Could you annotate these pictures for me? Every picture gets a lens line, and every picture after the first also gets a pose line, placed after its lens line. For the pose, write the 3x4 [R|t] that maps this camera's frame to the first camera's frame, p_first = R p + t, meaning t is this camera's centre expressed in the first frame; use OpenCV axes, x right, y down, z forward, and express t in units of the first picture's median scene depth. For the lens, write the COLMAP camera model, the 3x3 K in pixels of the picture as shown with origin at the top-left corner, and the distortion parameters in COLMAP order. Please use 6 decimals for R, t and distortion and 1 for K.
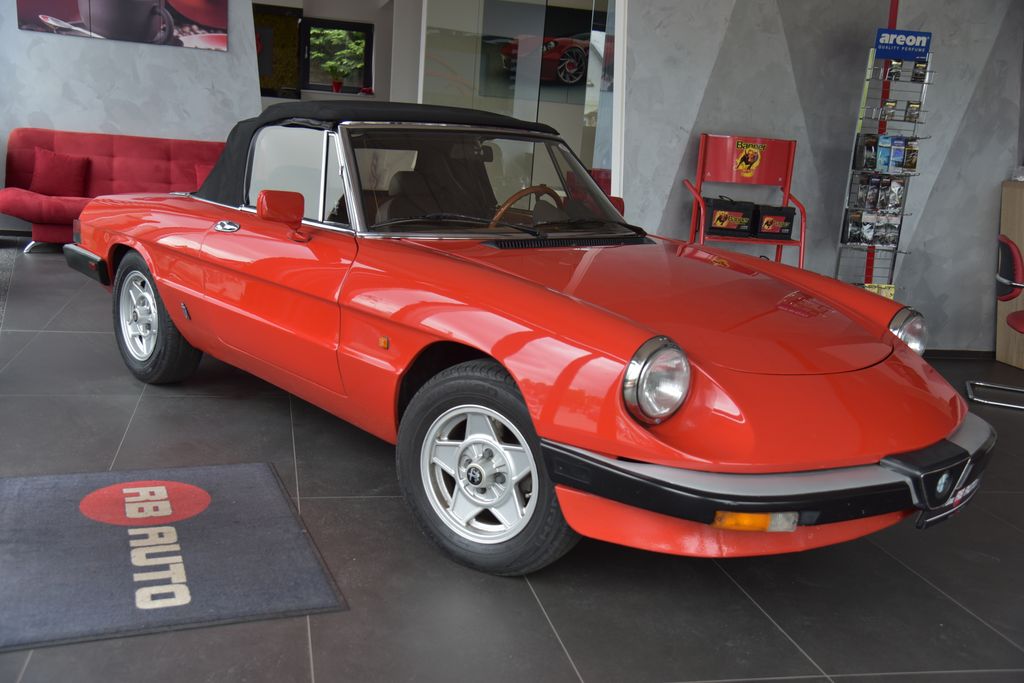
lens RADIAL K [[1047.3, 0, 512.0], [0, 1047.3, 341.5], [0, 0, 1]] dist [0.062808, 0.032010]
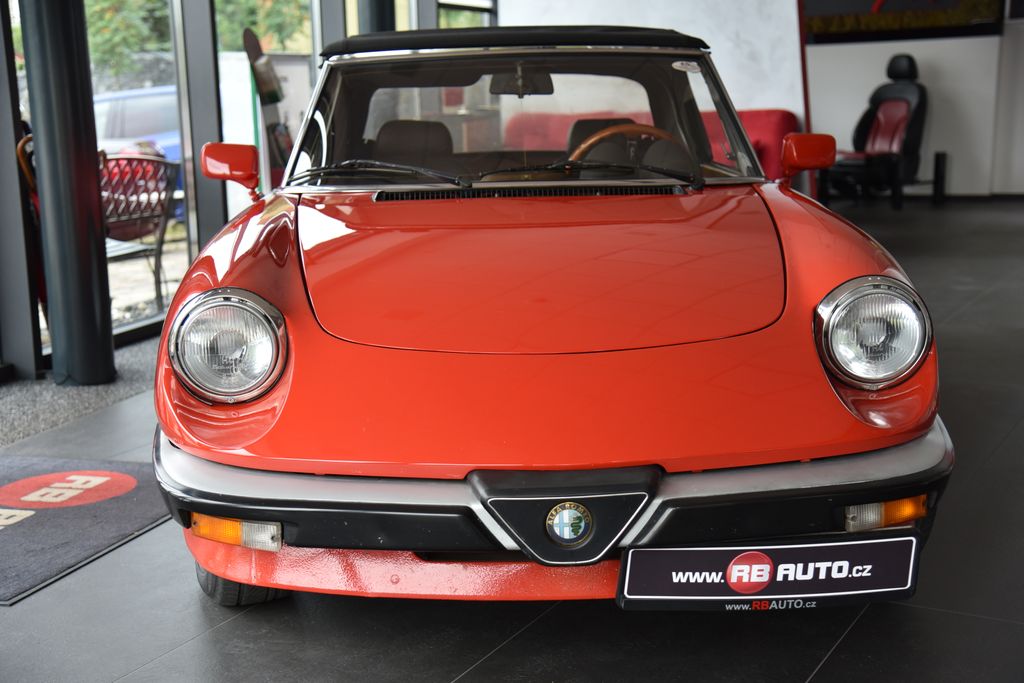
lens RADIAL K [[1524.4, 0, 512.0], [0, 1524.4, 341.5], [0, 0, 1]] dist [0.274363, -0.011041]
pose [[0.759139, 0.024477, -0.650468, 0.869231], [-0.060454, 0.997625, -0.033014, 0.049709], [0.648115, 0.064386, 0.758816, 0.237158]]
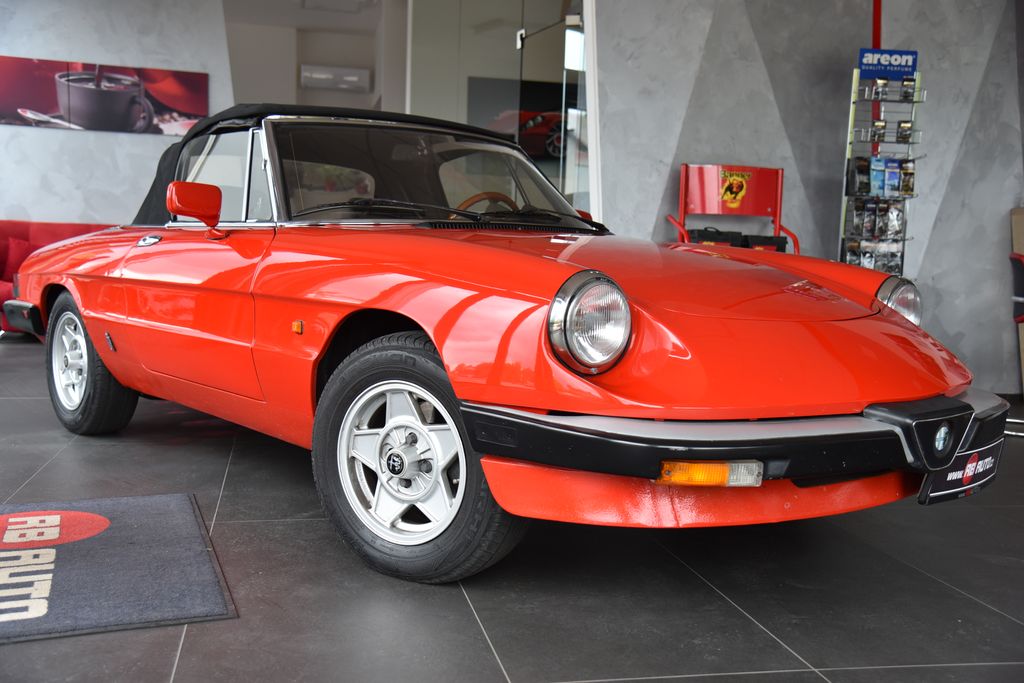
lens RADIAL K [[1057.7, 0, 512.0], [0, 1057.7, 341.5], [0, 0, 1]] dist [0.065699, 0.039974]
pose [[0.998835, -0.042471, -0.022890, 0.078900], [0.039369, 0.991728, -0.122172, 0.130977], [0.027889, 0.121129, 0.992245, 0.124310]]
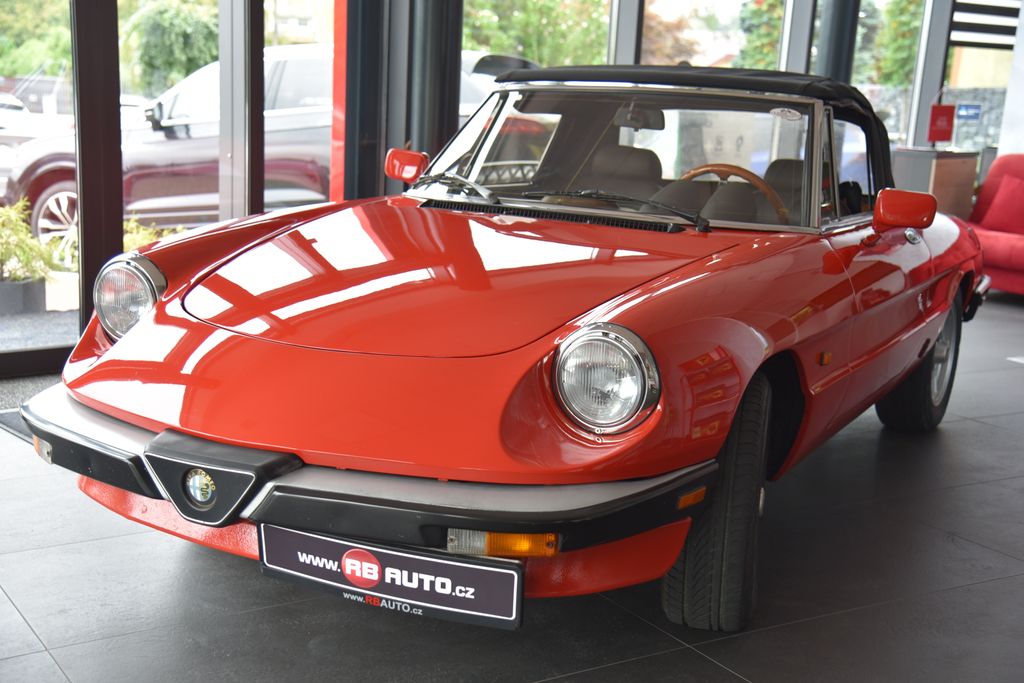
lens RADIAL K [[1316.9, 0, 512.0], [0, 1316.9, 341.5], [0, 0, 1]] dist [0.216305, 0.087424]
pose [[0.335687, 0.122894, -0.933923, 1.180965], [-0.222337, 0.973777, 0.048222, -0.051576], [0.915358, 0.191458, 0.354208, 0.754132]]
